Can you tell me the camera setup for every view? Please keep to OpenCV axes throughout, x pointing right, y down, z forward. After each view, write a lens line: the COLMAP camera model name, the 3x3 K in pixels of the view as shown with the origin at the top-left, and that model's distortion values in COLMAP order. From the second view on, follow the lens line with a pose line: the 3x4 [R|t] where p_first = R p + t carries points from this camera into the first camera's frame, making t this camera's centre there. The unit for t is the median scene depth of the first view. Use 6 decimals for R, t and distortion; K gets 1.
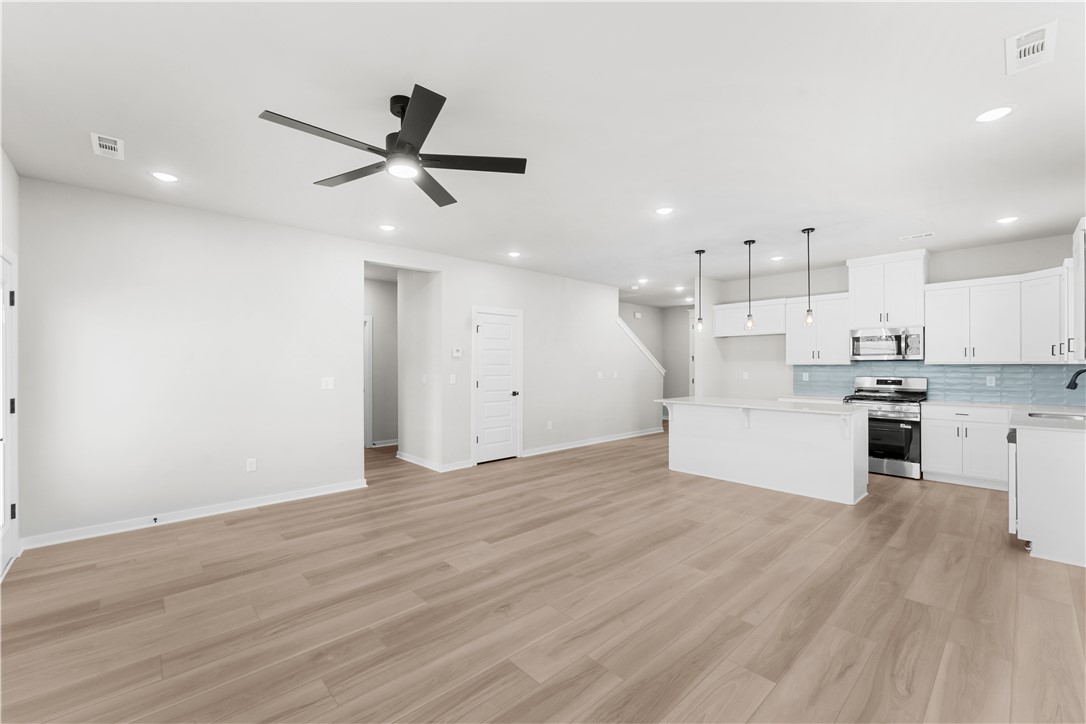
lens RADIAL K [[451.3, 0, 534.8], [0, 451.3, 366.1], [0, 0, 1]] dist [-0.003517, 0.001102]
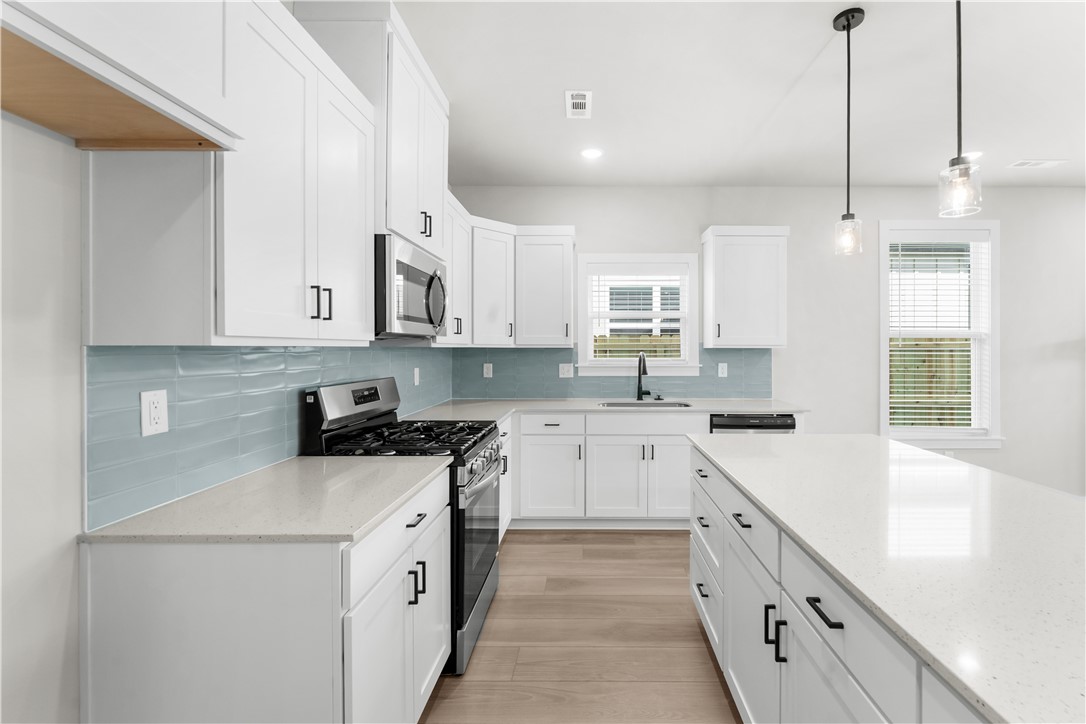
lens RADIAL K [[474.1, 0, 586.6], [0, 474.1, 352.4], [0, 0, 1]] dist [-0.007591, -0.000097]
pose [[-0.738306, -0.005492, 0.674444, 0.433142], [-0.000598, 0.999972, 0.007488, -0.002757], [-0.674466, 0.005125, -0.738288, 1.288832]]
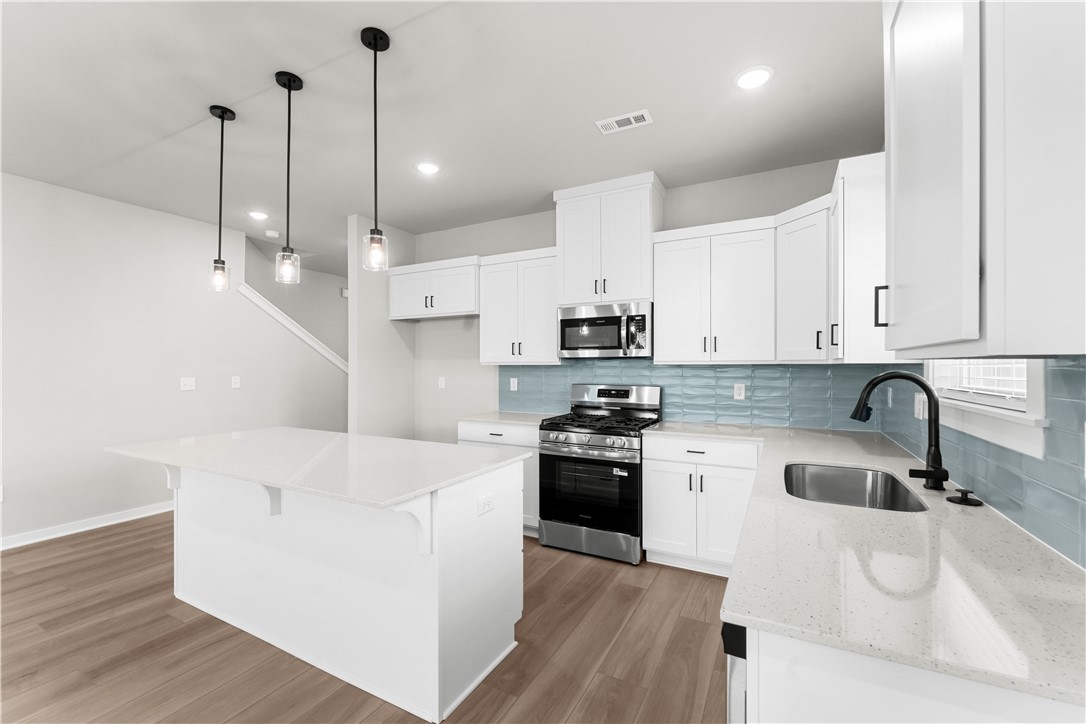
lens RADIAL K [[451.3, 0, 540.0], [0, 451.3, 369.5], [0, 0, 1]] dist [-0.003517, 0.001102]
pose [[0.943521, -0.001076, 0.331310, 0.535839], [-0.000487, 0.999989, 0.004637, -0.000273], [-0.331312, -0.004536, 0.943510, 0.492029]]
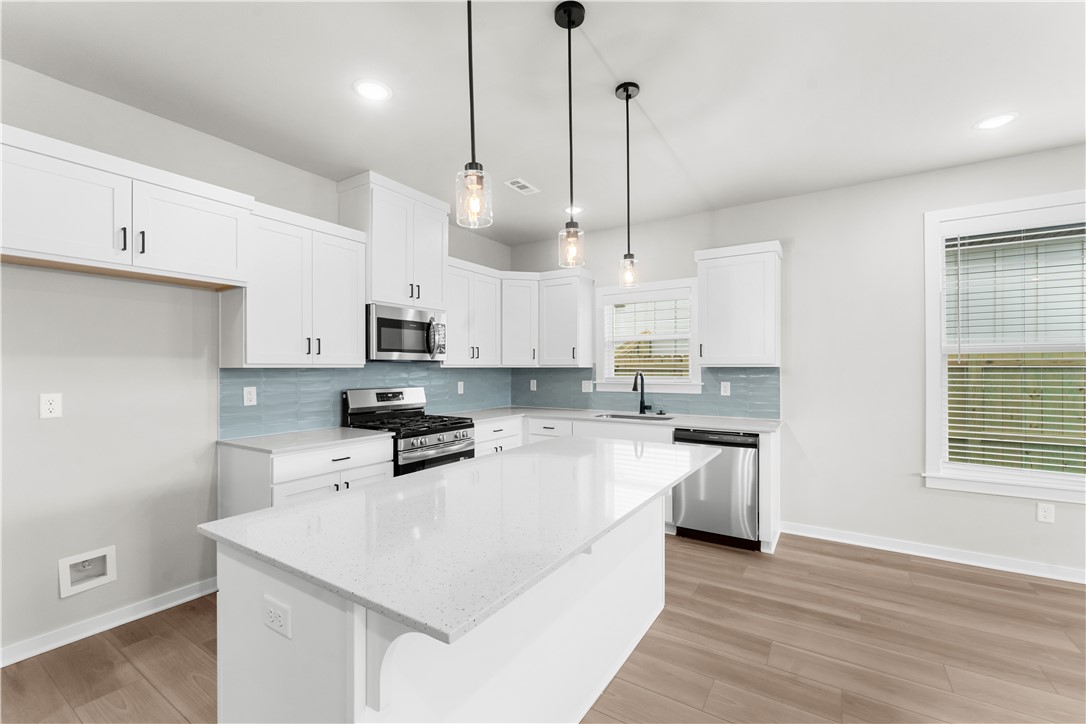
lens RADIAL K [[451.3, 0, 538.1], [0, 451.3, 371.3], [0, 0, 1]] dist [-0.003517, 0.001102]
pose [[-0.250705, -0.005011, 0.968051, 0.146978], [0.002766, 0.999979, 0.005893, -0.002417], [-0.968060, 0.004155, -0.250685, 1.061201]]
